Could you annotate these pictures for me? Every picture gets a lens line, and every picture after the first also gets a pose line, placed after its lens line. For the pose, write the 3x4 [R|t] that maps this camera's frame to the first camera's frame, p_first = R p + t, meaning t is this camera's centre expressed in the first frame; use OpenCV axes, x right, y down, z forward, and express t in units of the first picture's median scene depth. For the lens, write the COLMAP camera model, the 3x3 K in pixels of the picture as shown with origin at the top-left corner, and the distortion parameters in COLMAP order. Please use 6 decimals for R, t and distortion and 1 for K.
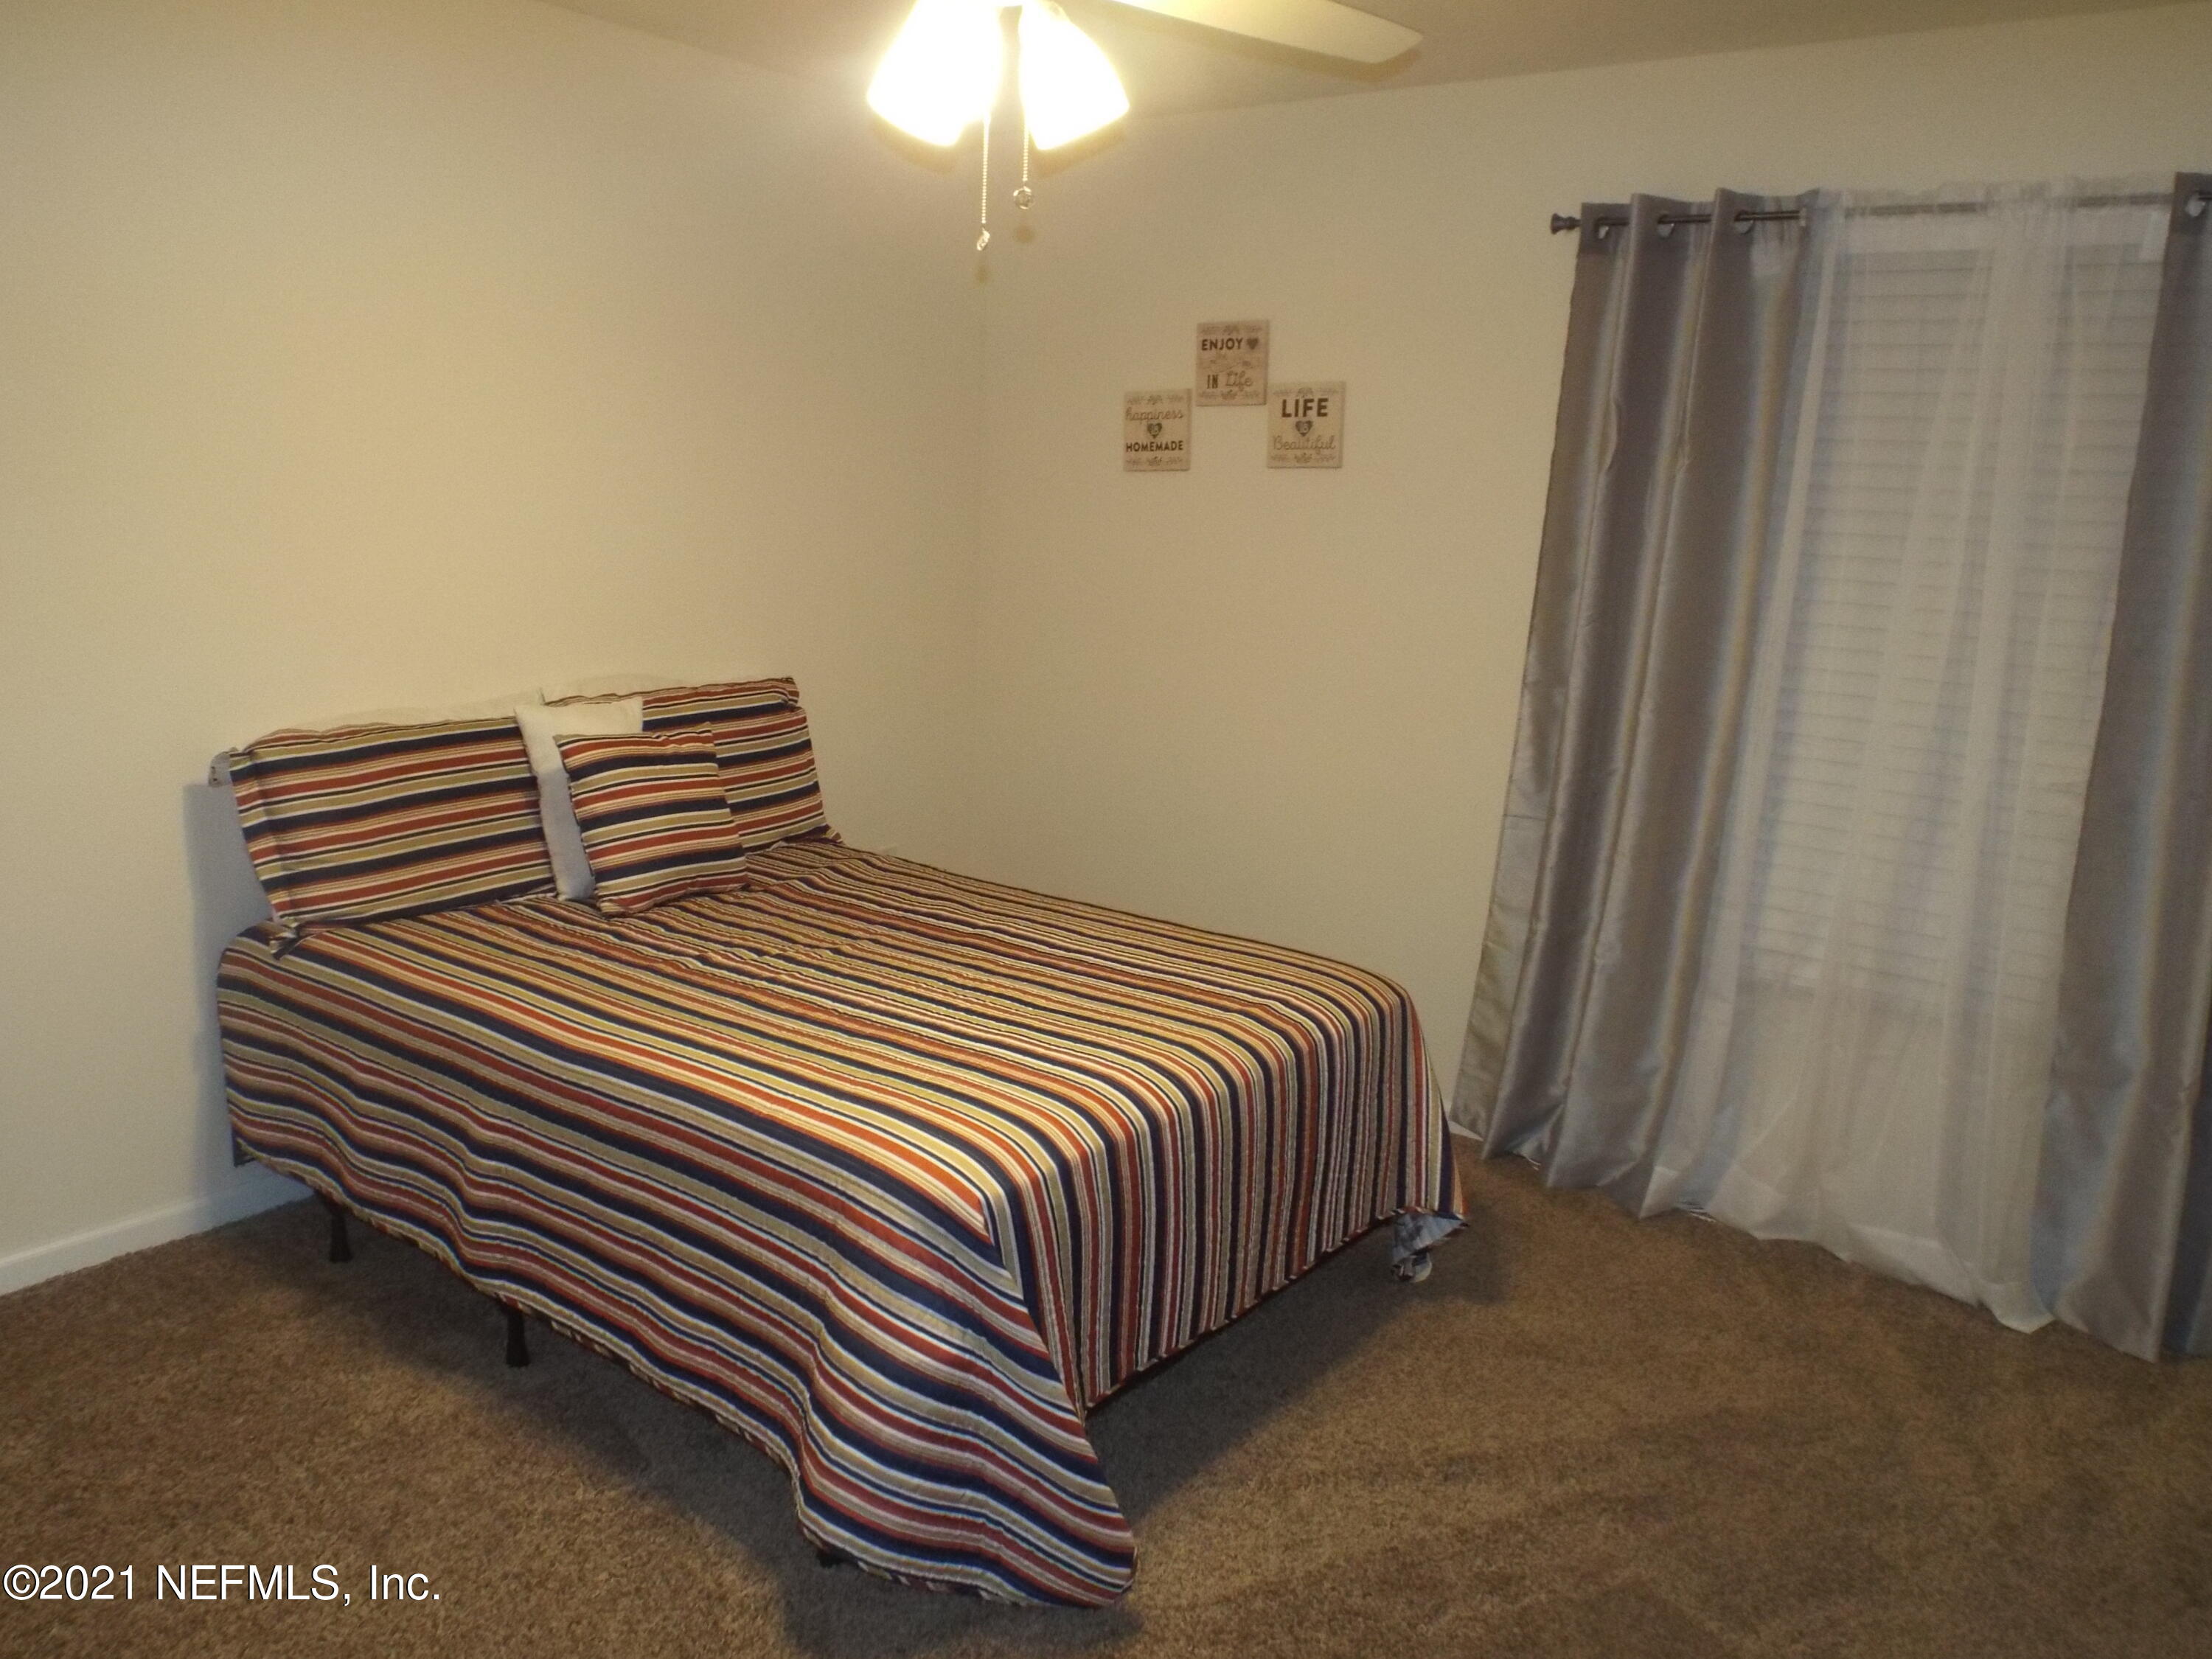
lens RADIAL K [[1642.5, 0, 1105.8], [0, 1642.5, 831.4], [0, 0, 1]] dist [0.002937, -0.006226]
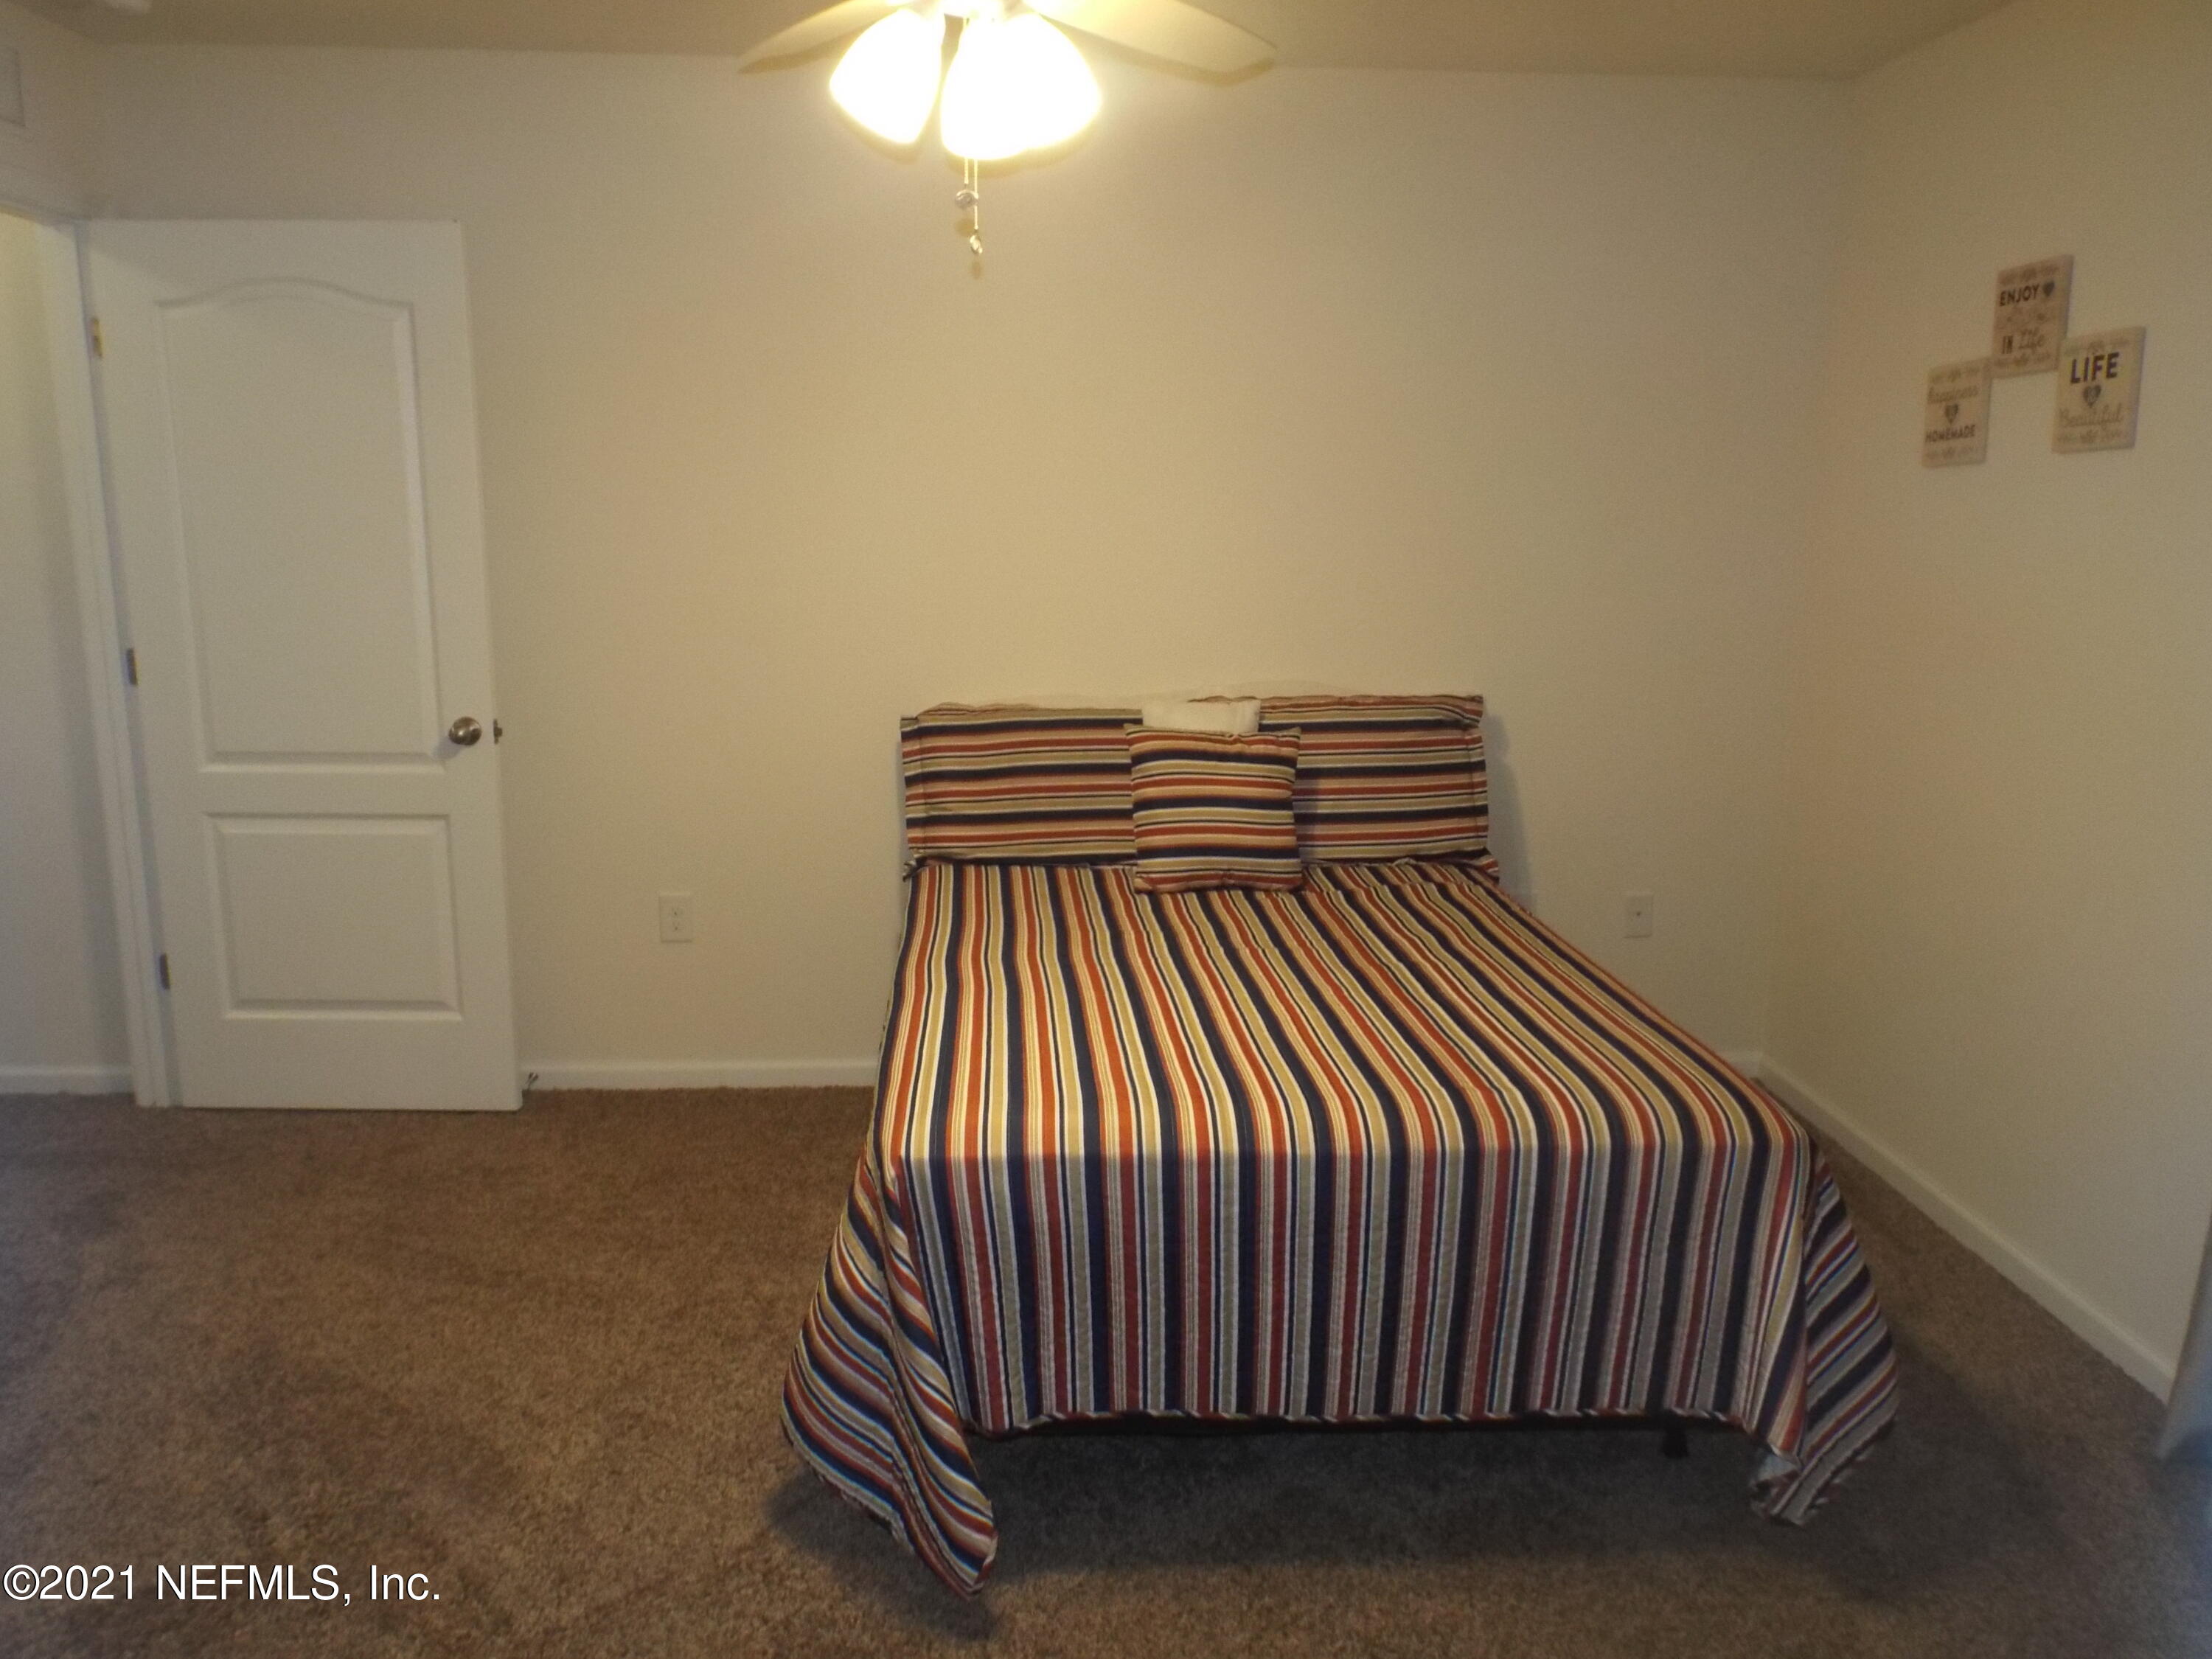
lens RADIAL K [[1642.5, 0, 1100.4], [0, 1642.5, 829.1], [0, 0, 1]] dist [0.002937, -0.006226]
pose [[0.653806, 0.114897, -0.747888, 0.398521], [-0.134296, 0.990332, 0.034741, -0.019469], [0.744649, 0.077725, 0.662915, 0.195973]]
